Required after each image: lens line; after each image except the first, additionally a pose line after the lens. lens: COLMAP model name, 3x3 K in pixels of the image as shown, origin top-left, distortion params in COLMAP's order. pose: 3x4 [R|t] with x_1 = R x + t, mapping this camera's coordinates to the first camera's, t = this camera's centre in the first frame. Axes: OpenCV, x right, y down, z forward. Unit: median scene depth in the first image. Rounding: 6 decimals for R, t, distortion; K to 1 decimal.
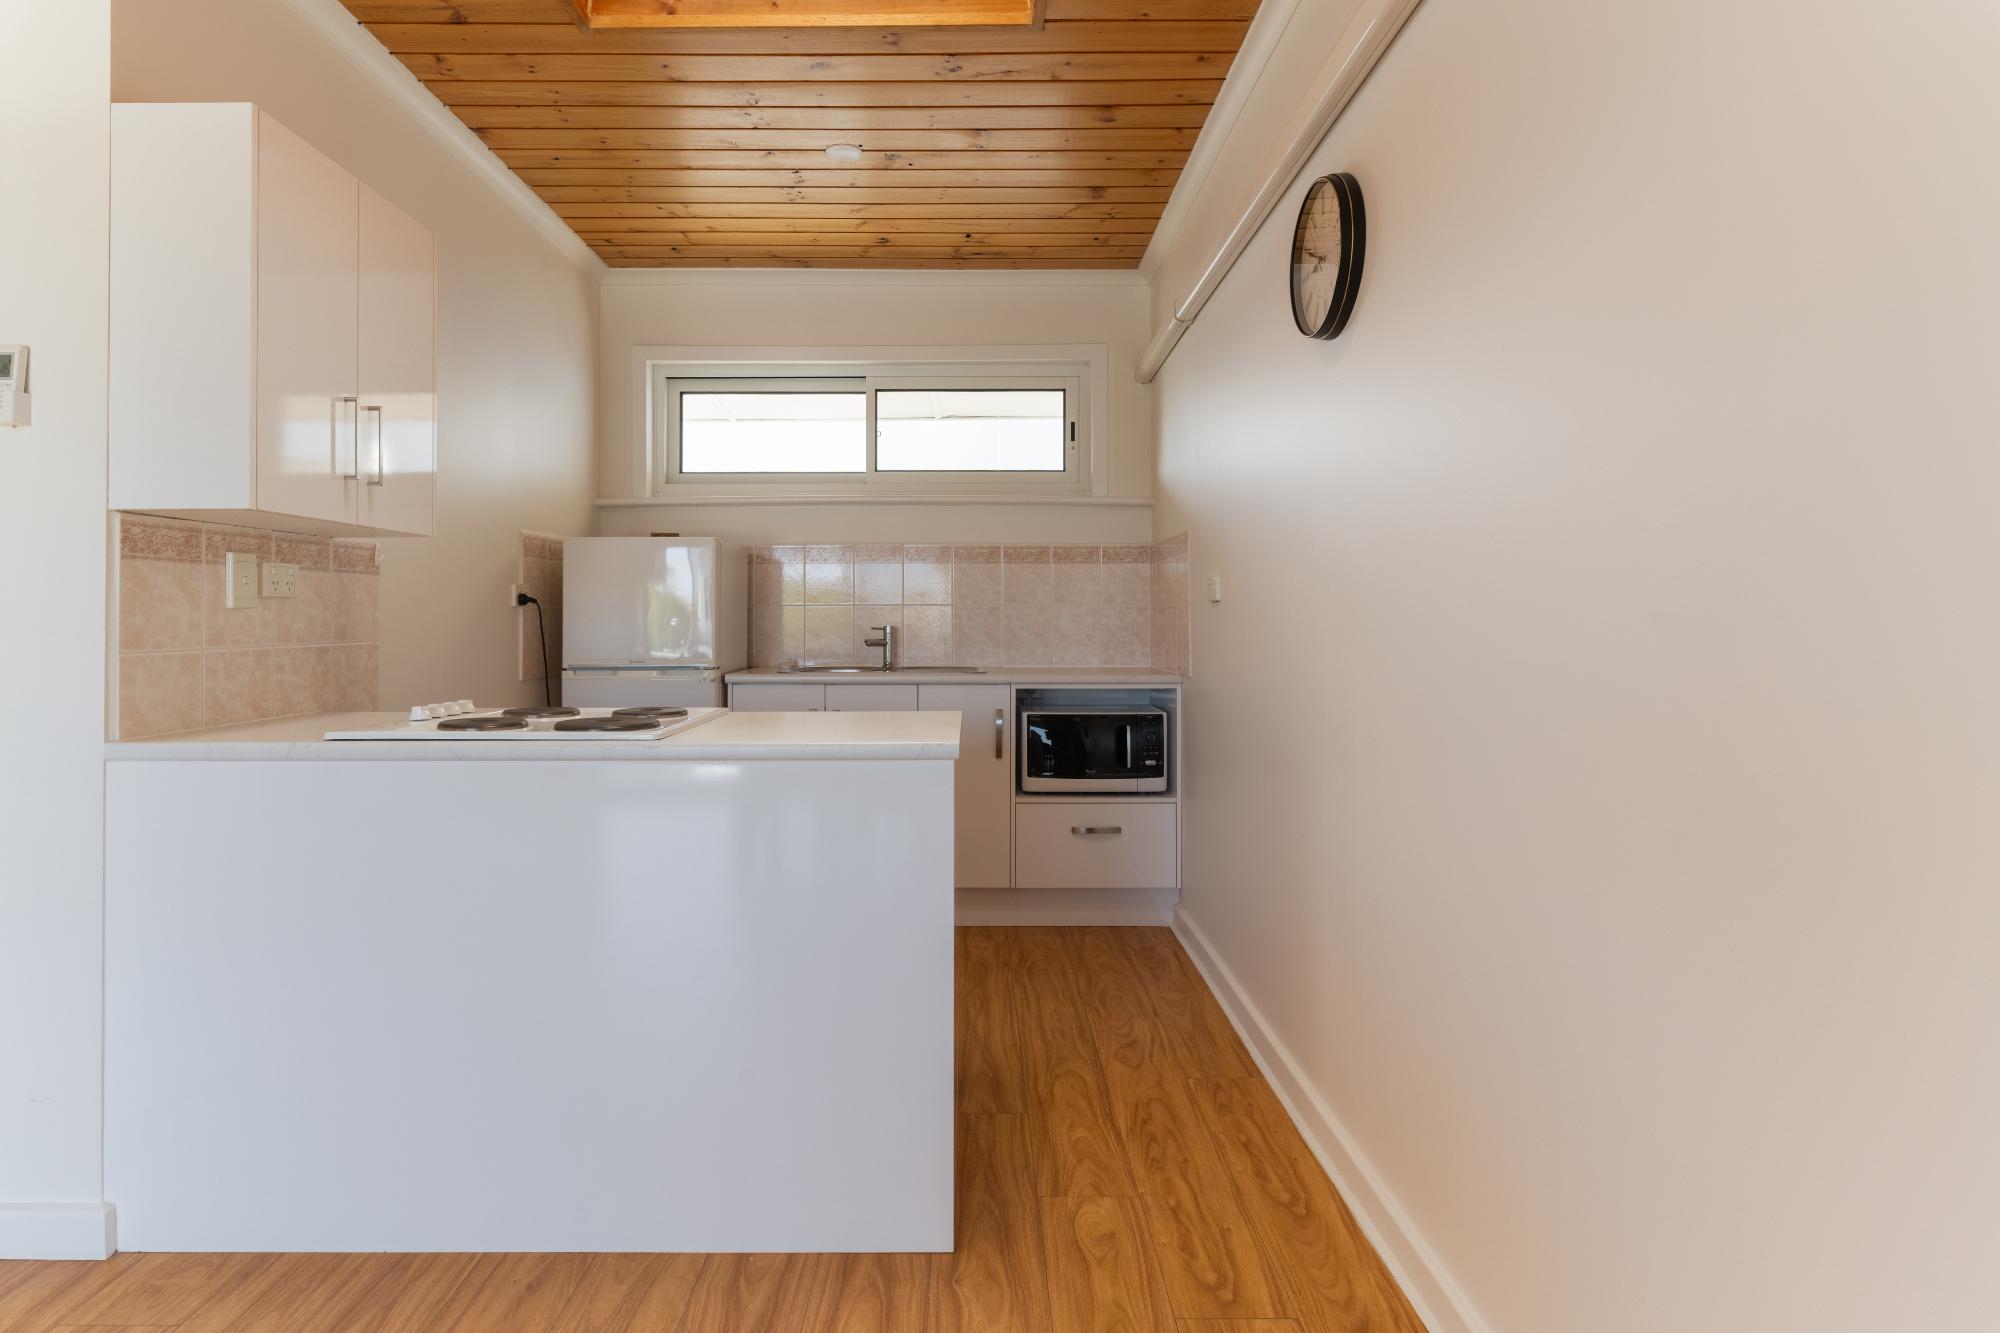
lens RADIAL K [[1013.9, 0, 992.6], [0, 1013.9, 620.3], [0, 0, 1]] dist [0.000873, -0.000451]
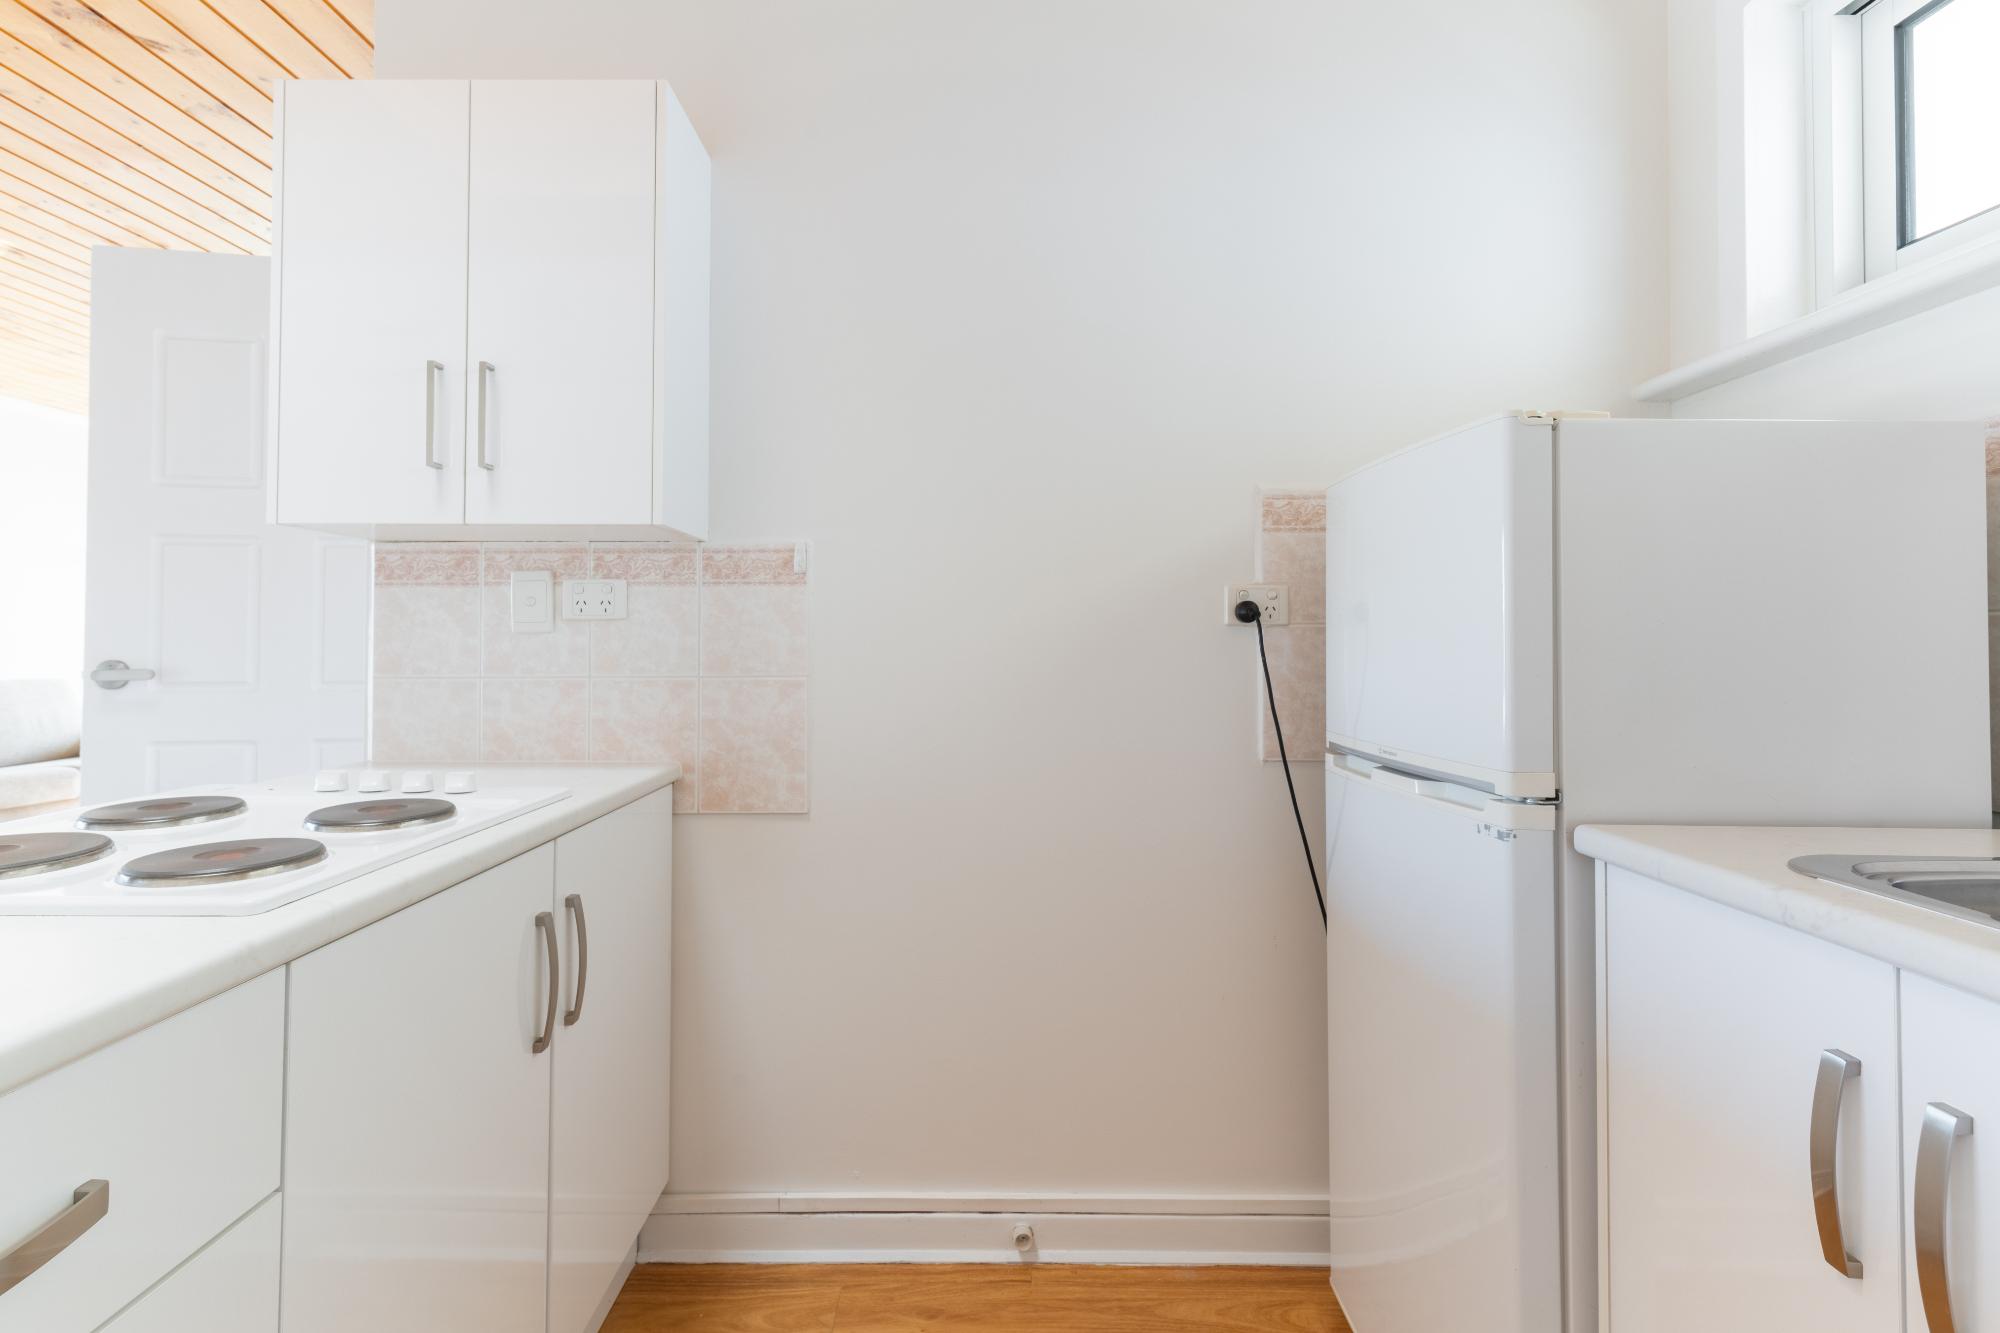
lens RADIAL K [[894.9, 0, 993.3], [0, 894.9, 625.3], [0, 0, 1]] dist [-0.000660, -0.000031]
pose [[-0.023051, -0.018408, -0.999565, 0.036742], [-0.004118, 0.999824, -0.018317, -0.005934], [0.999726, 0.003694, -0.023123, 1.417282]]
